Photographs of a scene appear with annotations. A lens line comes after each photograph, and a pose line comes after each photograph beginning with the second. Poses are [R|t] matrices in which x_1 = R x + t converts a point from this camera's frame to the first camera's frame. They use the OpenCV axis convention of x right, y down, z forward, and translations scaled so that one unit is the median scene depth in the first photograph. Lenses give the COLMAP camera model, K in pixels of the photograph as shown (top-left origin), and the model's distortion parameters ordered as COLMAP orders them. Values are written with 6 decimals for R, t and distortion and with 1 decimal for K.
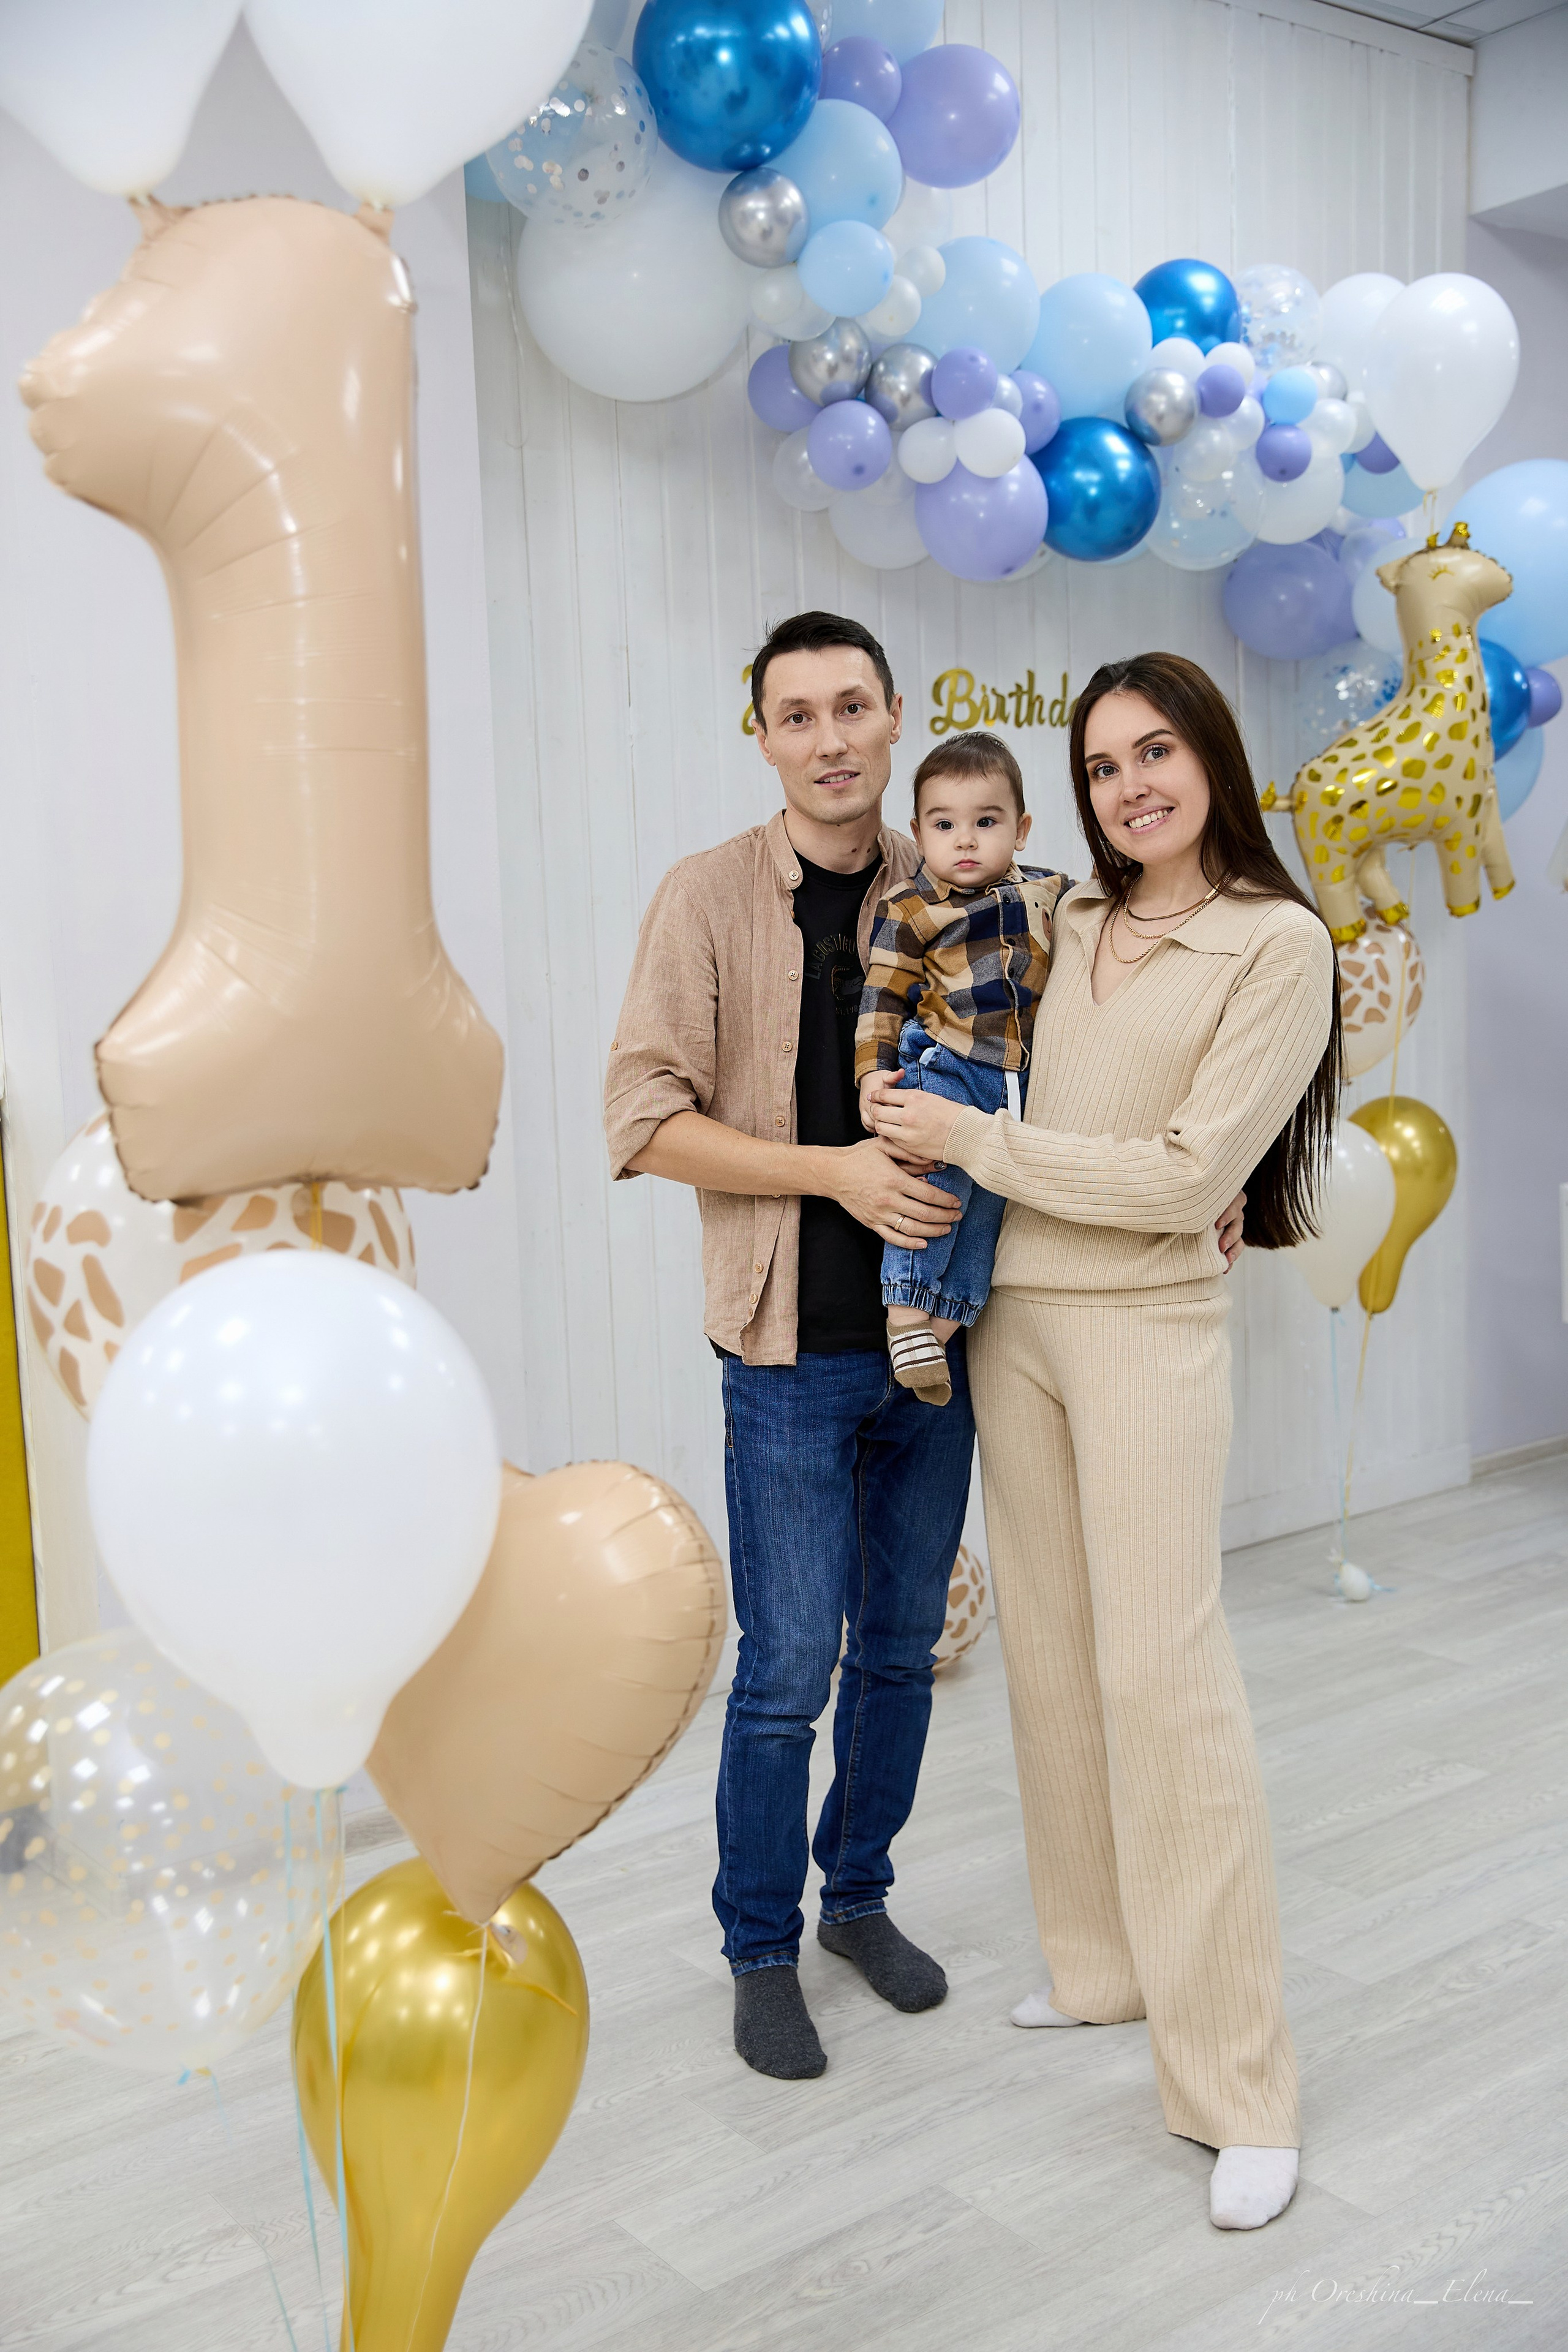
lens RADIAL K [[2248.3, 0, 774.6], [0, 2248.3, 1189.1], [0, 0, 1]] dist [0.000111, 0.000000]
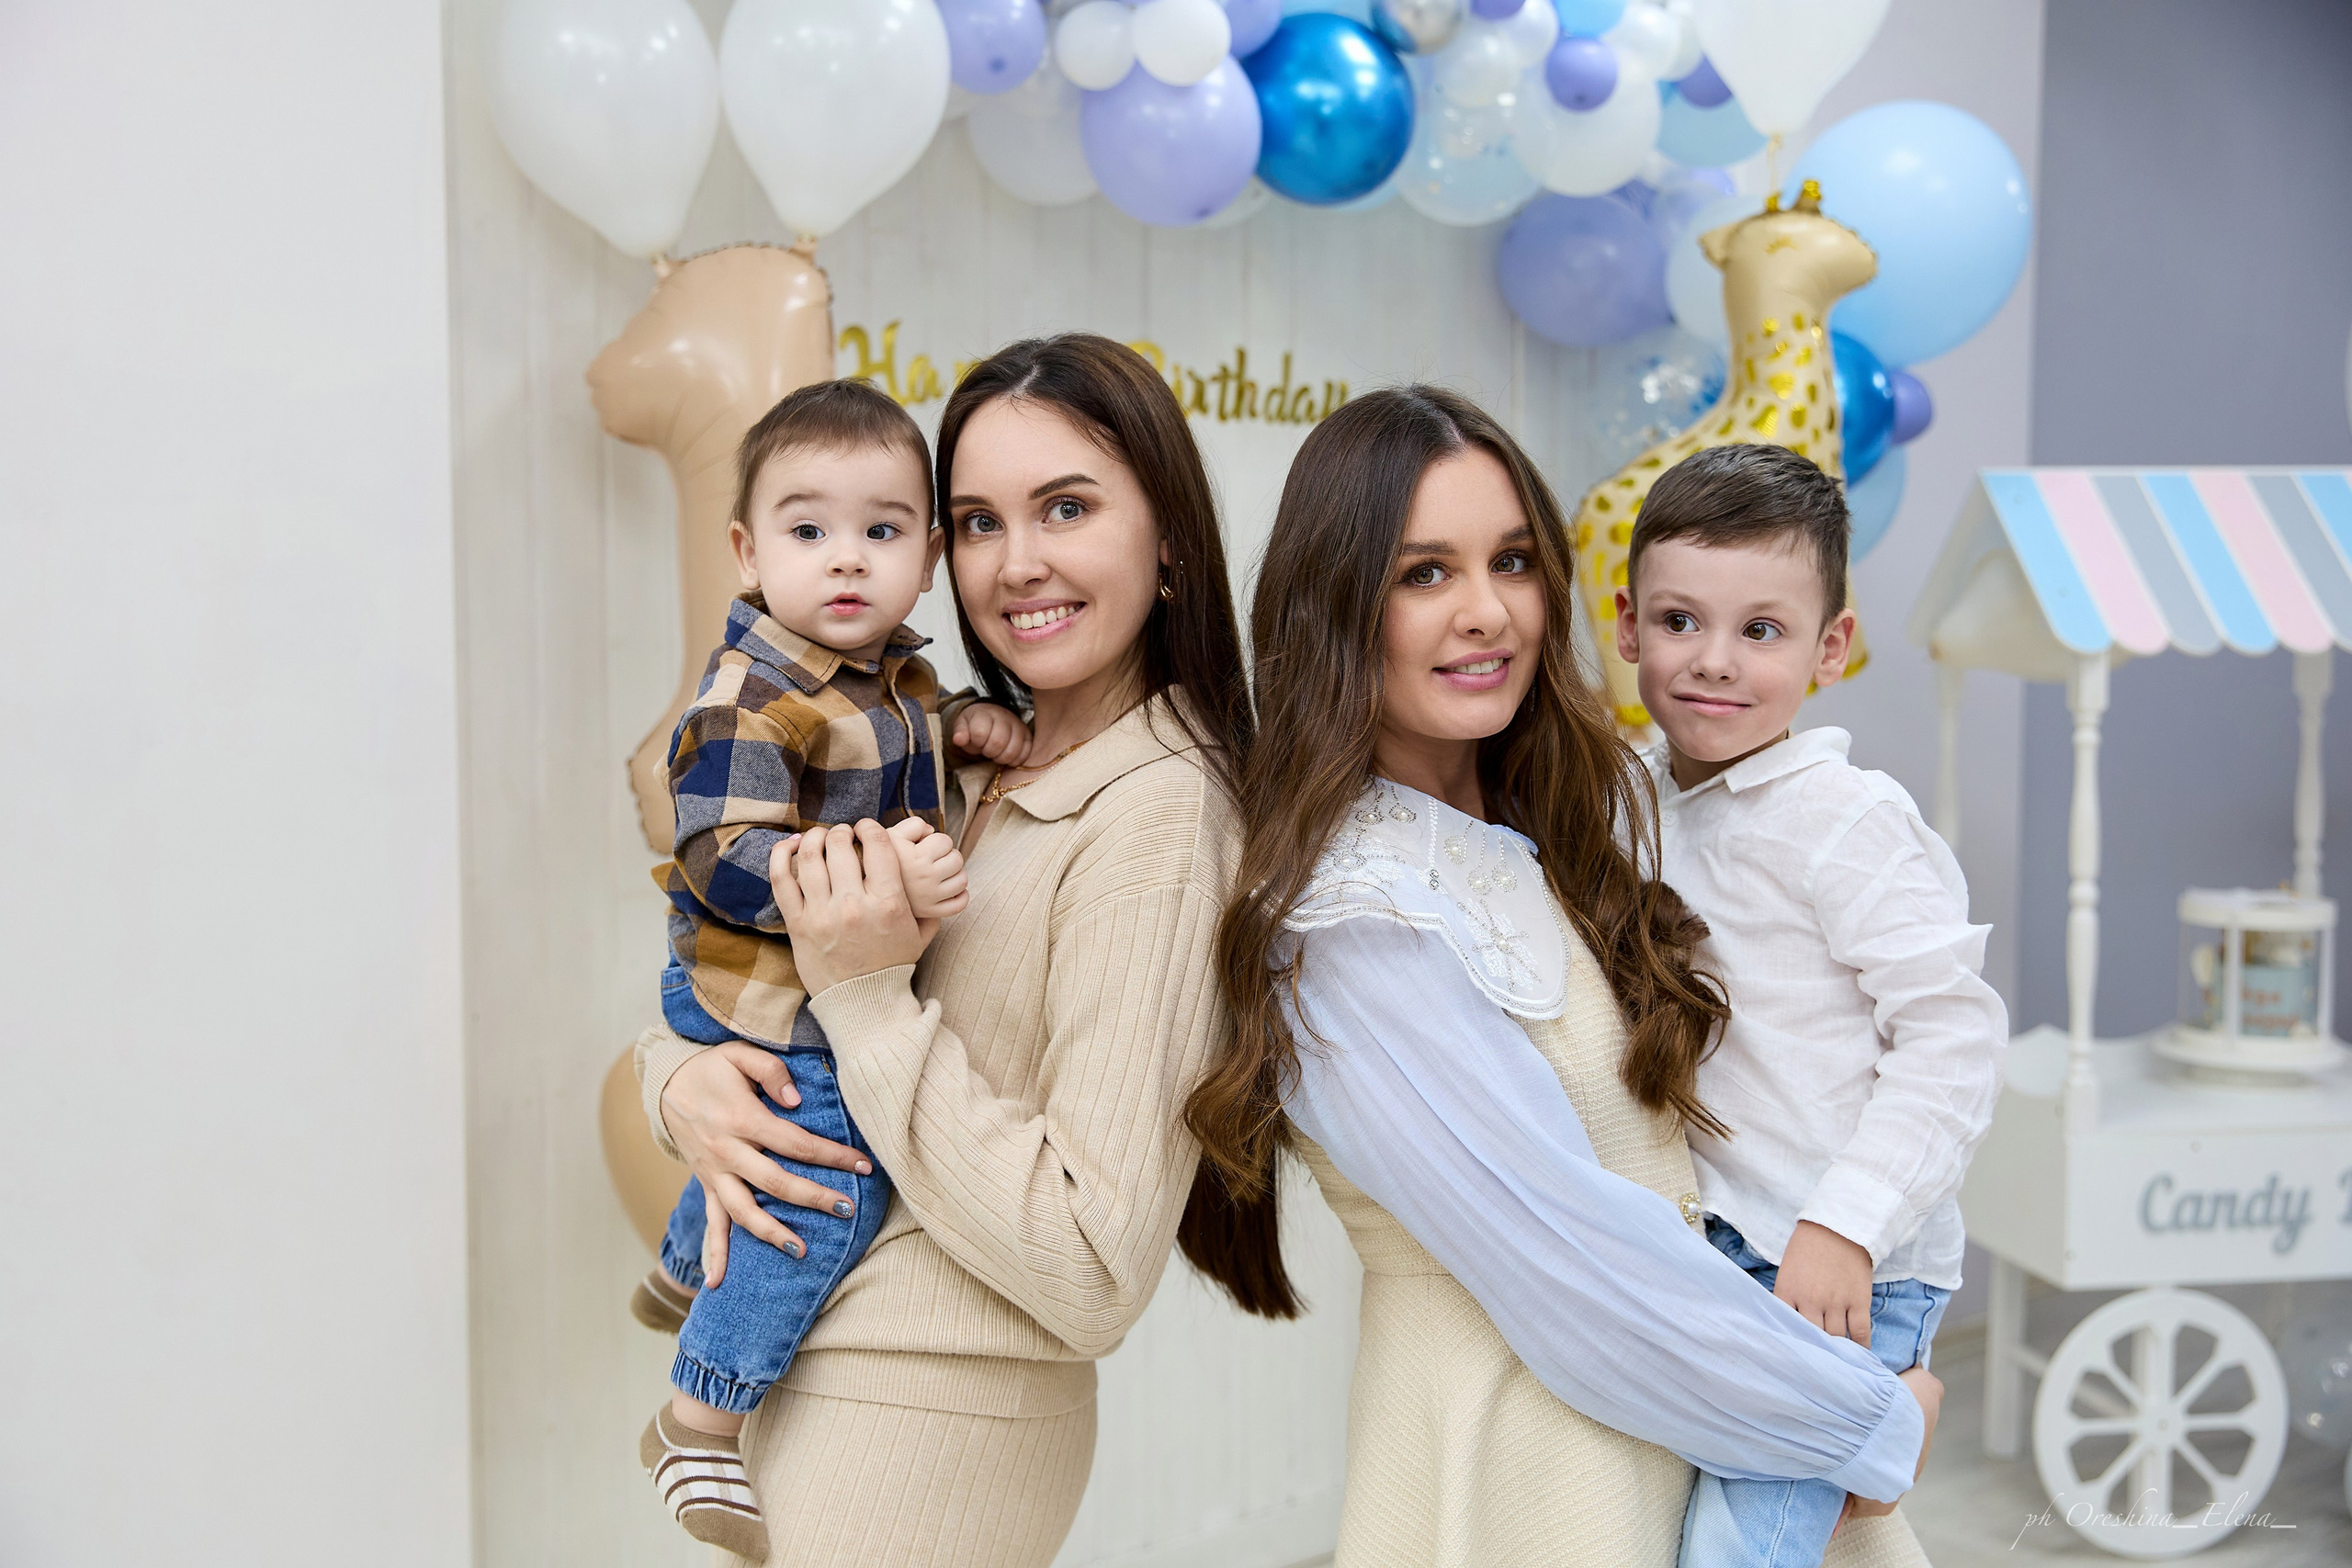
lens RADIAL K [[2465.6, 0, 1205.4], [0, 2465.6, 786.3], [0, 0, 1]] dist [0.041120, 0.000000]
pose [[0.996997, 0.033508, 0.069811, 0.050303], [-0.031345, 0.999001, -0.031847, -0.058851], [-0.070808, 0.029564, 0.997052, 0.187838]]
